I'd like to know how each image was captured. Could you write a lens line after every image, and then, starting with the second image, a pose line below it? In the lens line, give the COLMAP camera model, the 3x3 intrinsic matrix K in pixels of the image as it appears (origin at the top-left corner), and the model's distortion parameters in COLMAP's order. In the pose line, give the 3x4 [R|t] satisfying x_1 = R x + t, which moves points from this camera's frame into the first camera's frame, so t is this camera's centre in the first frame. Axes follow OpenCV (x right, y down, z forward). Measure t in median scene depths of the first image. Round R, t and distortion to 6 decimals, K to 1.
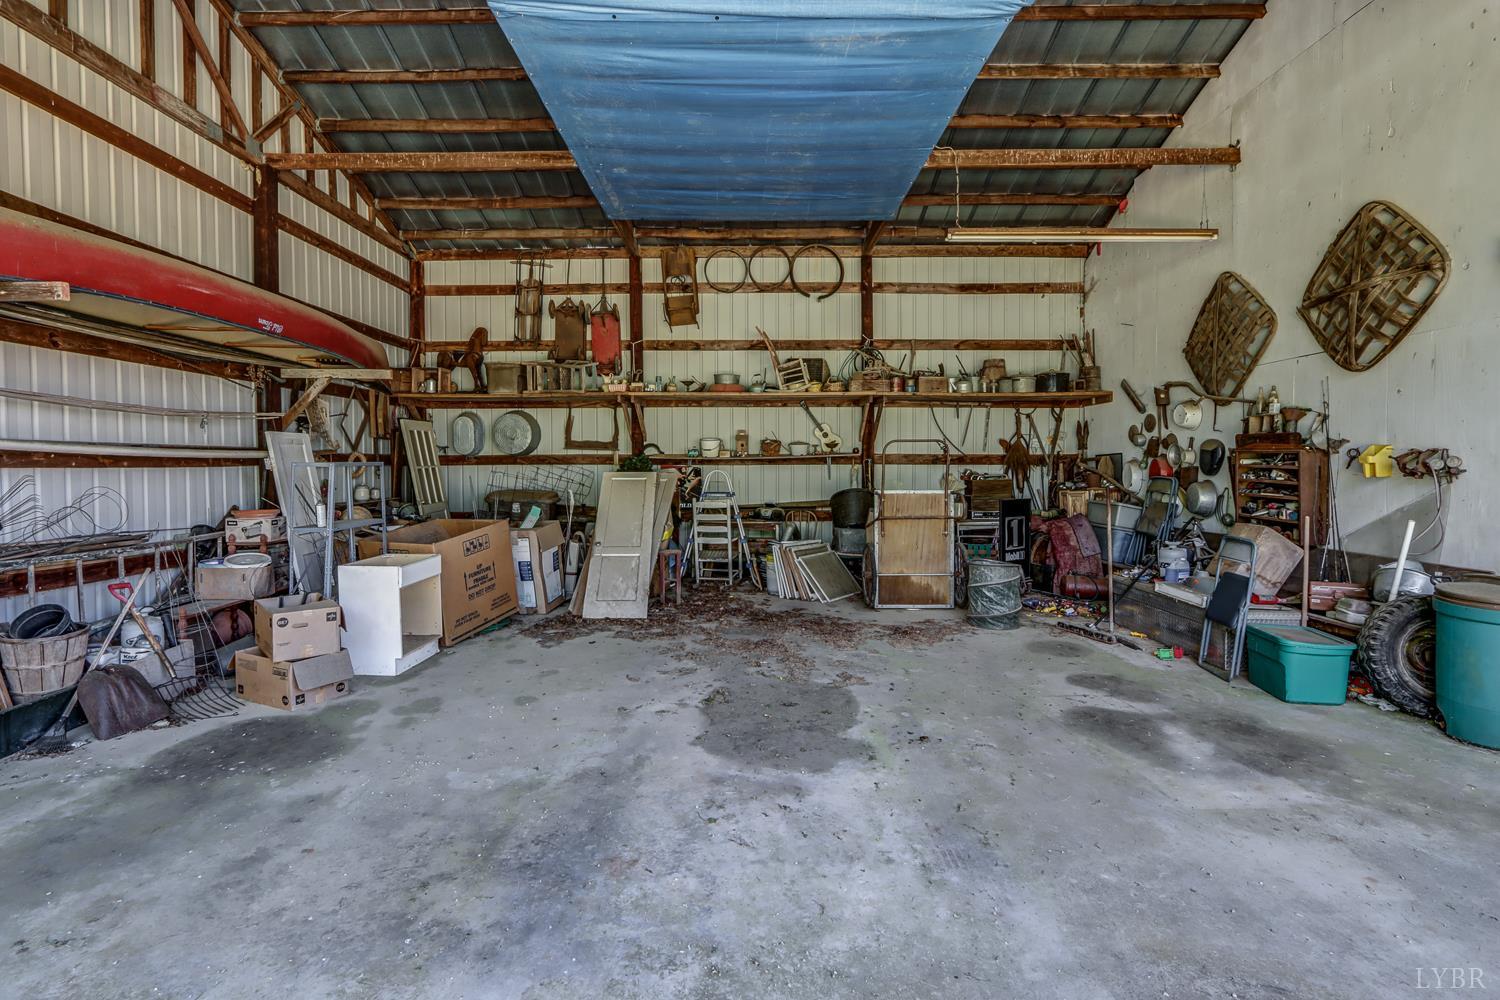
lens RADIAL K [[714.1, 0, 698.4], [0, 714.1, 497.7], [0, 0, 1]] dist [-0.022887, 0.005549]
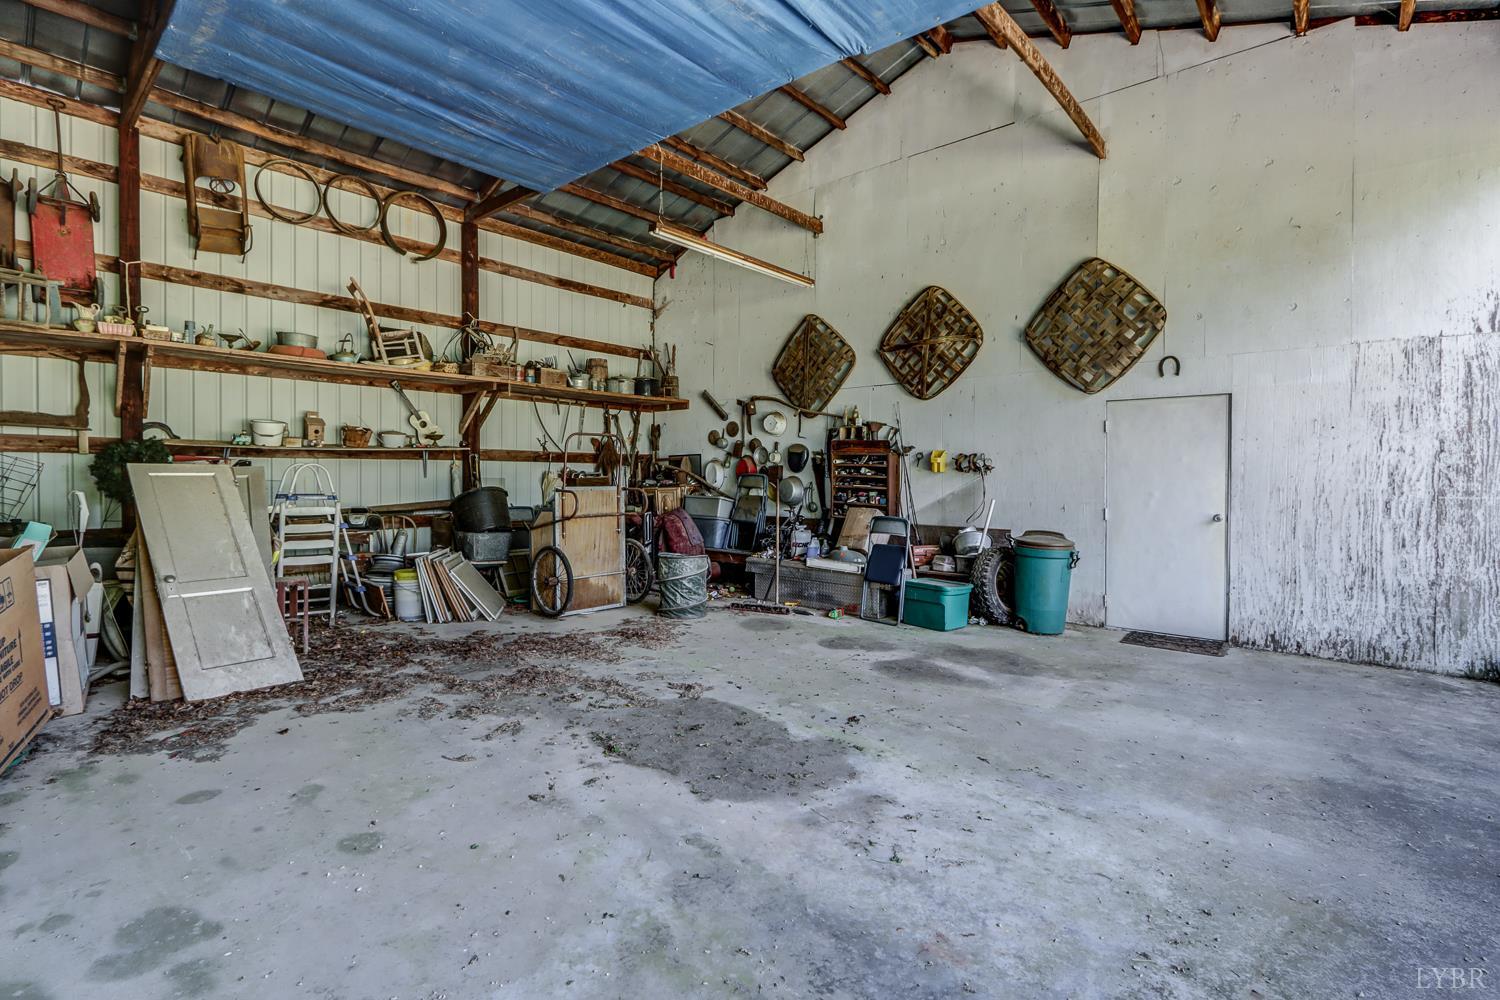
lens RADIAL K [[714.1, 0, 751.6], [0, 714.1, 495.3], [0, 0, 1]] dist [-0.022887, 0.005549]
pose [[0.634158, -0.017997, 0.772994, -0.335646], [0.025255, 0.999678, 0.002556, 0.004285], [-0.772791, 0.017901, 0.634408, 0.263795]]
